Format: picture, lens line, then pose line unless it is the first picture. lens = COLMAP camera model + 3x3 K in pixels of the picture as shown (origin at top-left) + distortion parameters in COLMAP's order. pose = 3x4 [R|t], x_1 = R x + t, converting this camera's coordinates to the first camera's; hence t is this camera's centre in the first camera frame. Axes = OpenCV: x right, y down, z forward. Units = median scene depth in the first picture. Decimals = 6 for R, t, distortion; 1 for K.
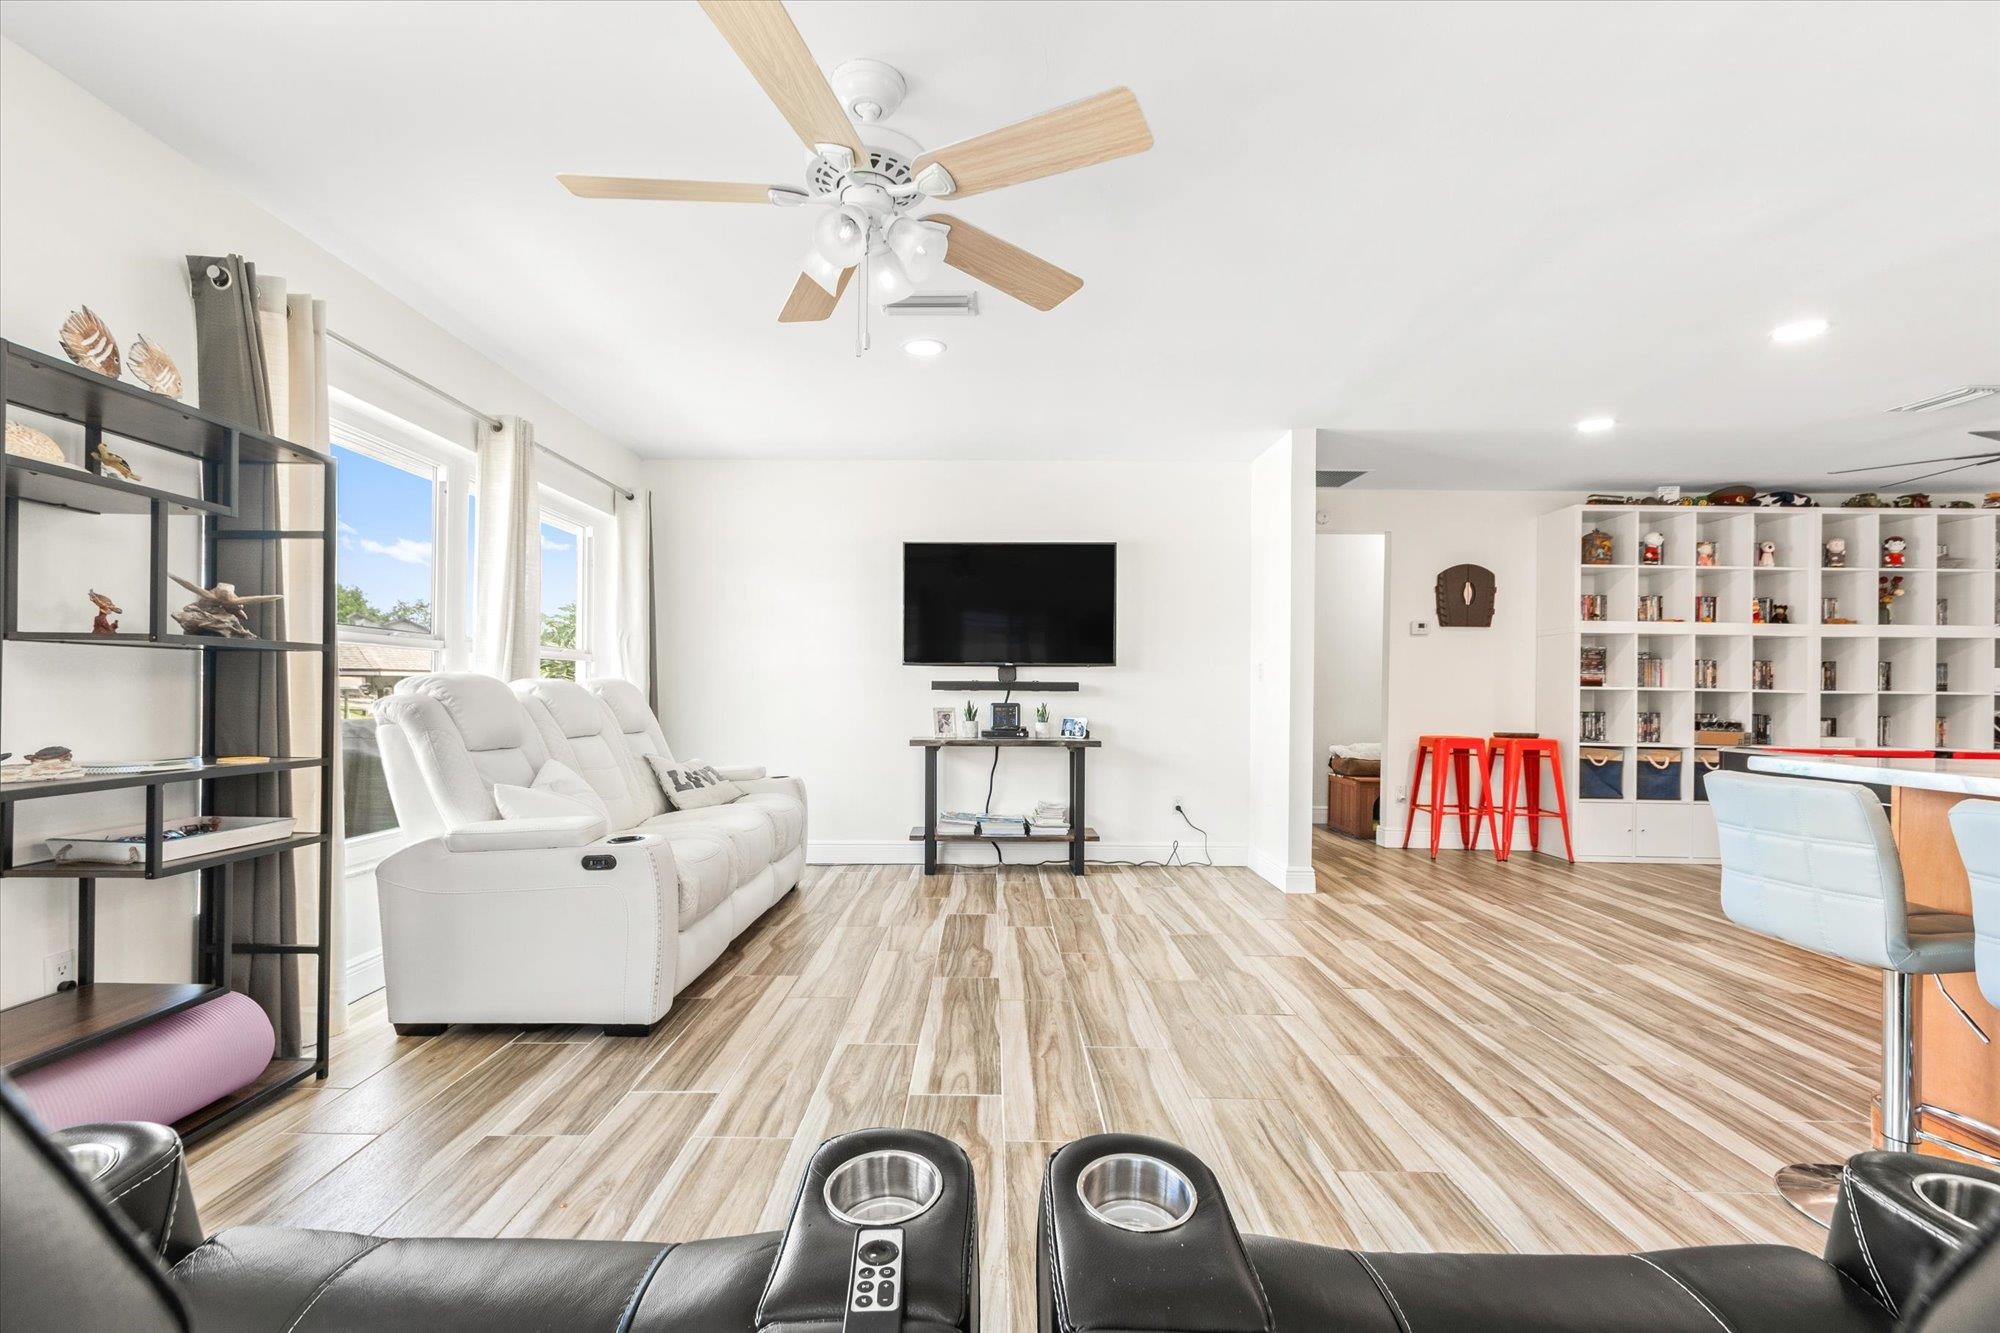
lens RADIAL K [[910.9, 0, 981.1], [0, 910.9, 688.8], [0, 0, 1]] dist [0.004486, -0.000488]
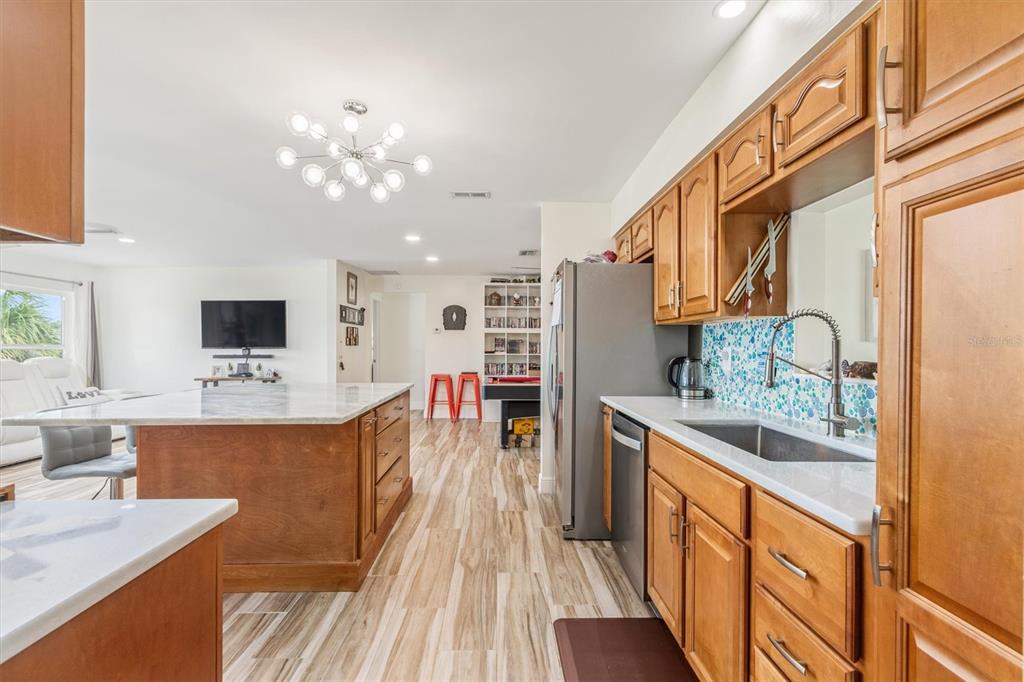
lens RADIAL K [[466.4, 0, 502.3], [0, 466.4, 352.4], [0, 0, 1]] dist [0.004486, -0.000488]
pose [[0.999491, -0.010342, 0.030183, 0.957637], [0.010022, 0.999892, 0.010728, -0.028531], [-0.030291, -0.010420, 0.999487, -0.445094]]
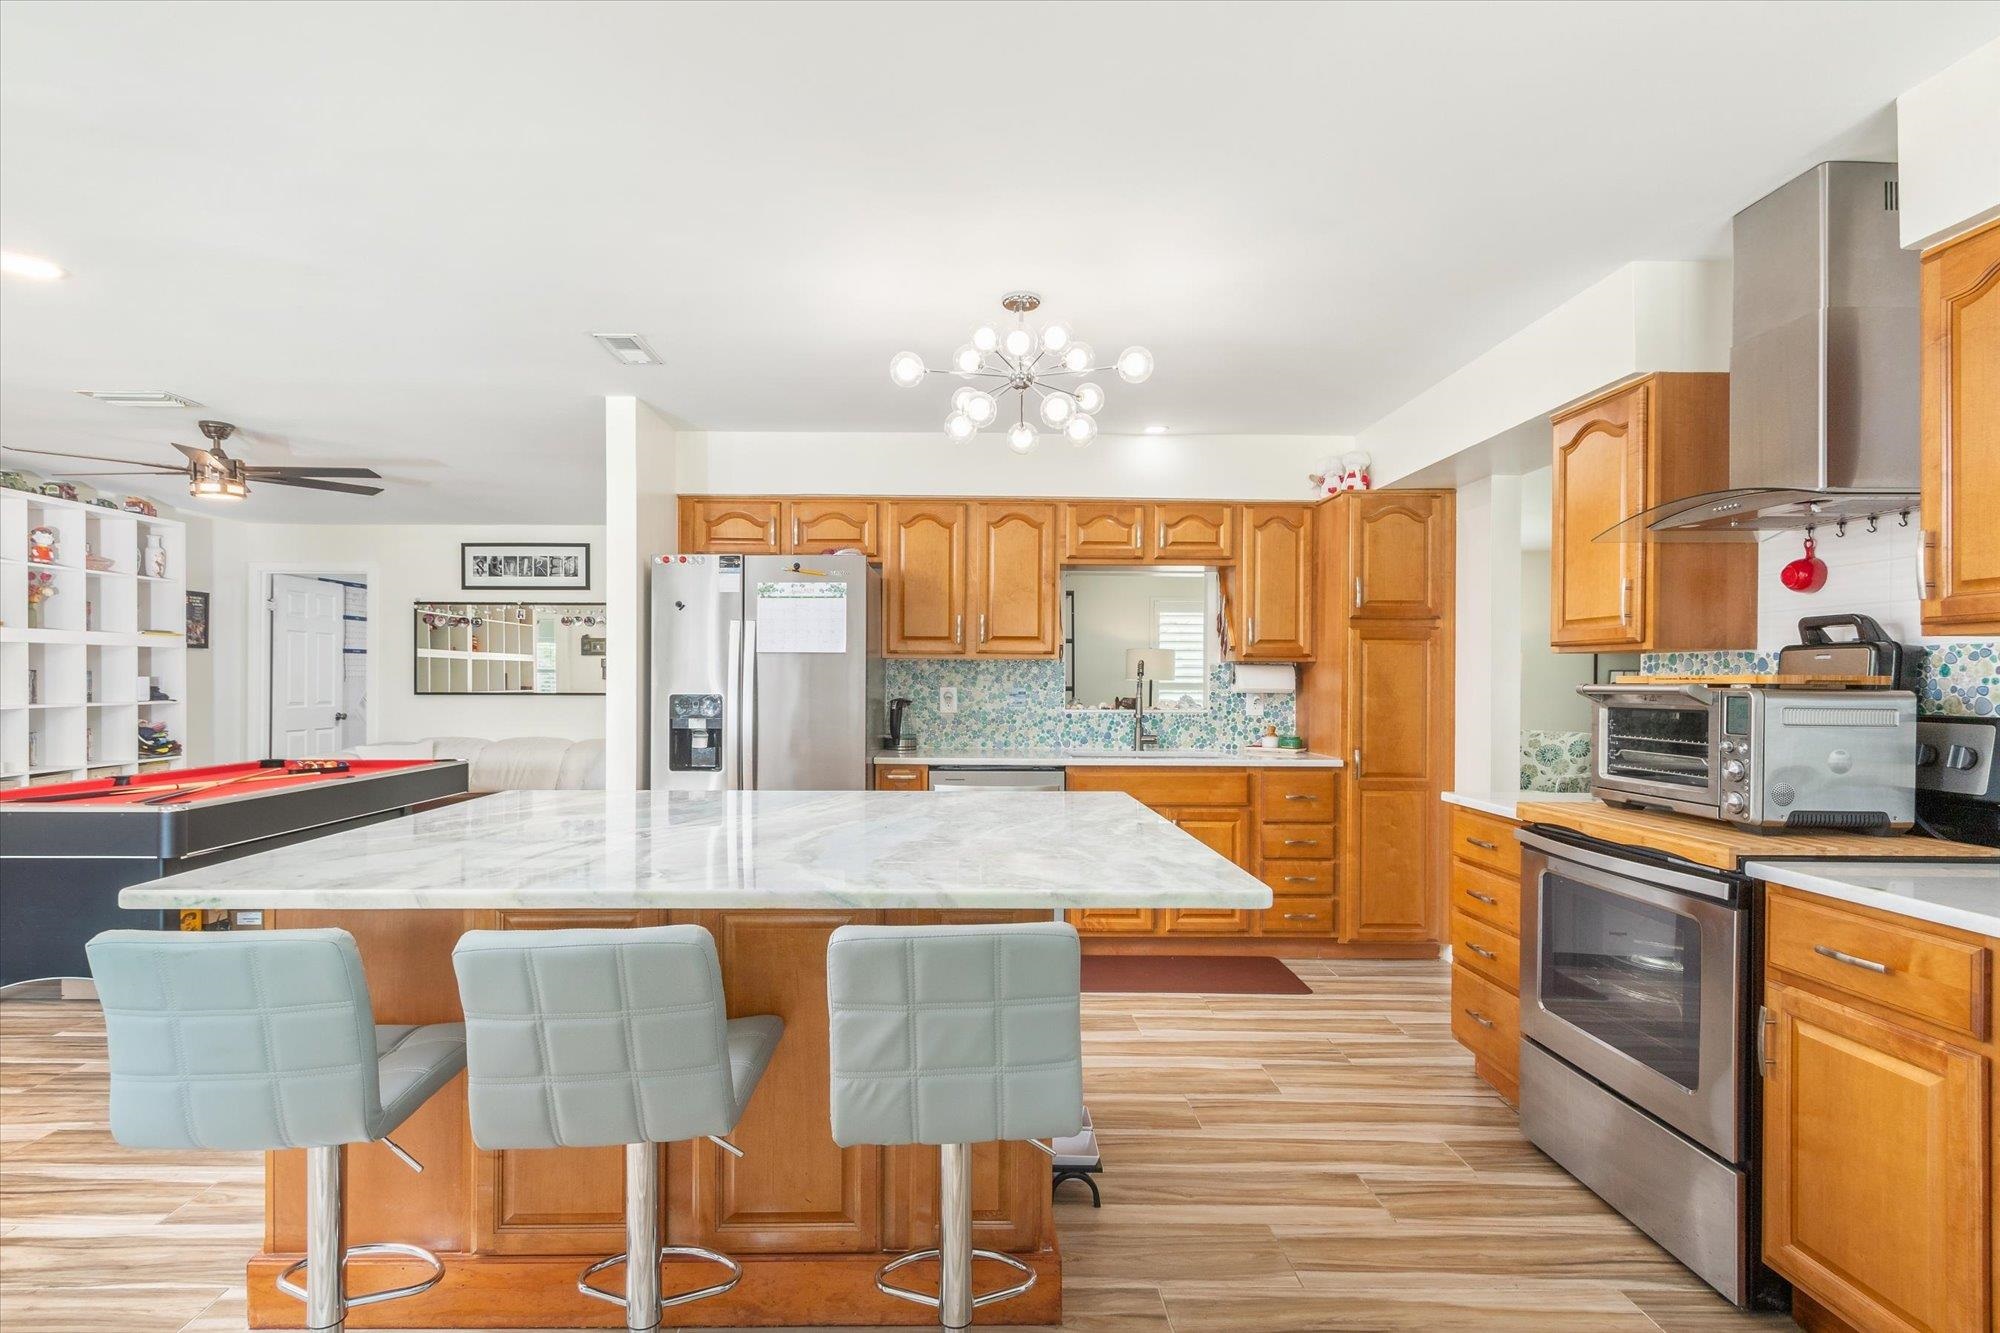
lens RADIAL K [[988.9, 0, 967.4], [0, 988.9, 687.4], [0, 0, 1]] dist [0.002692, 0.000457]
pose [[-0.024430, -0.022513, 0.999448, 0.040547], [-0.002536, 0.999745, 0.022457, -0.053015], [-0.999698, -0.001986, -0.024481, 0.198790]]
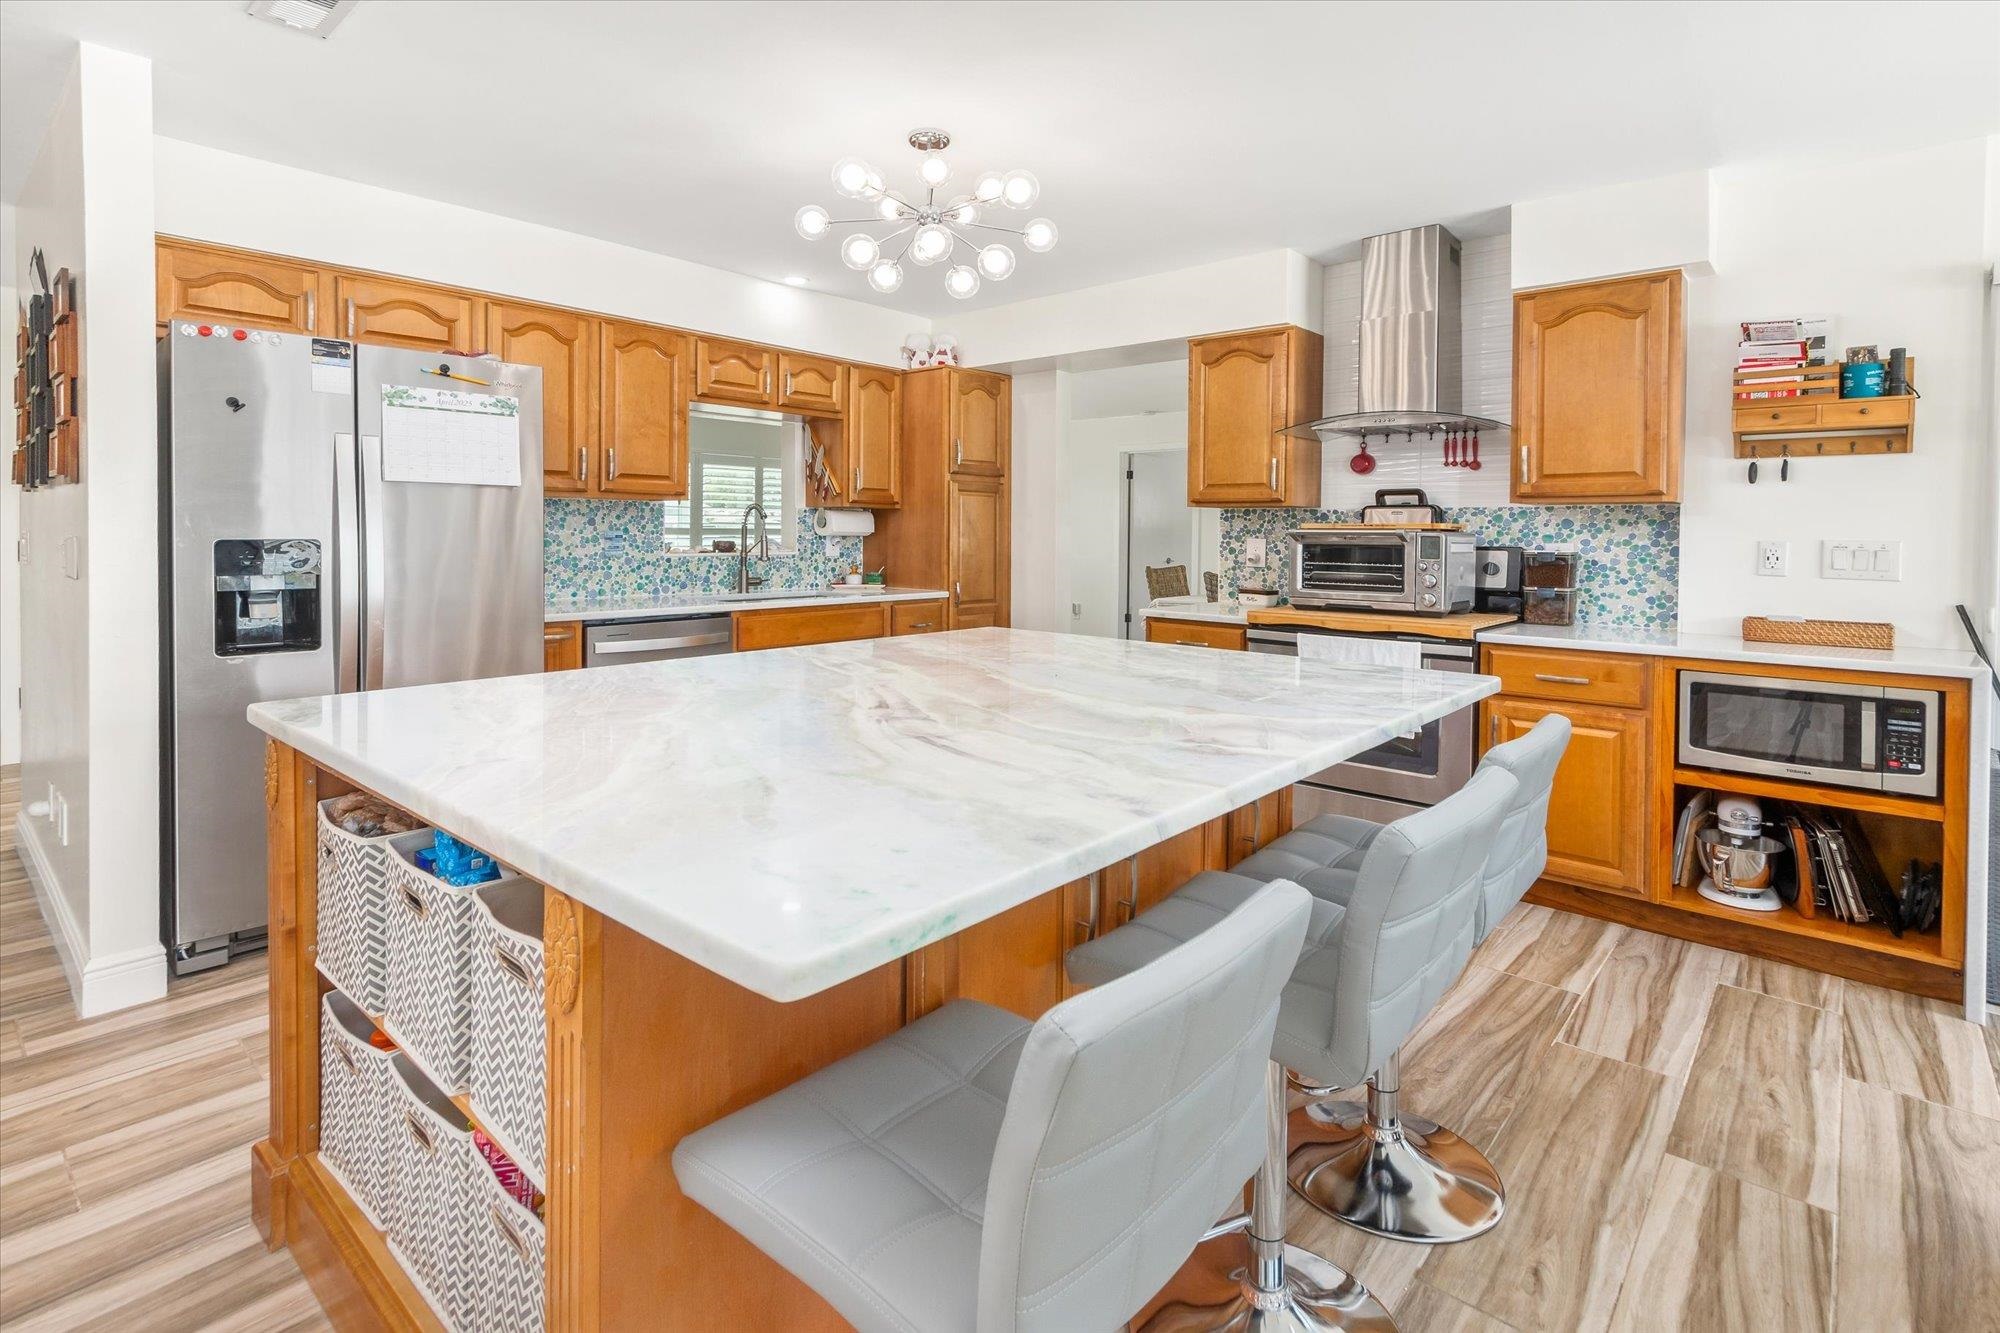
lens RADIAL K [[932.6, 0, 853.1], [0, 932.6, 550.3], [0, 0, 1]] dist [0.013271, 0.000202]
pose [[-0.738527, -0.036915, 0.673212, 0.388240], [-0.019272, 0.999248, 0.033652, -0.042751], [-0.673948, 0.011879, -0.738683, 0.755335]]
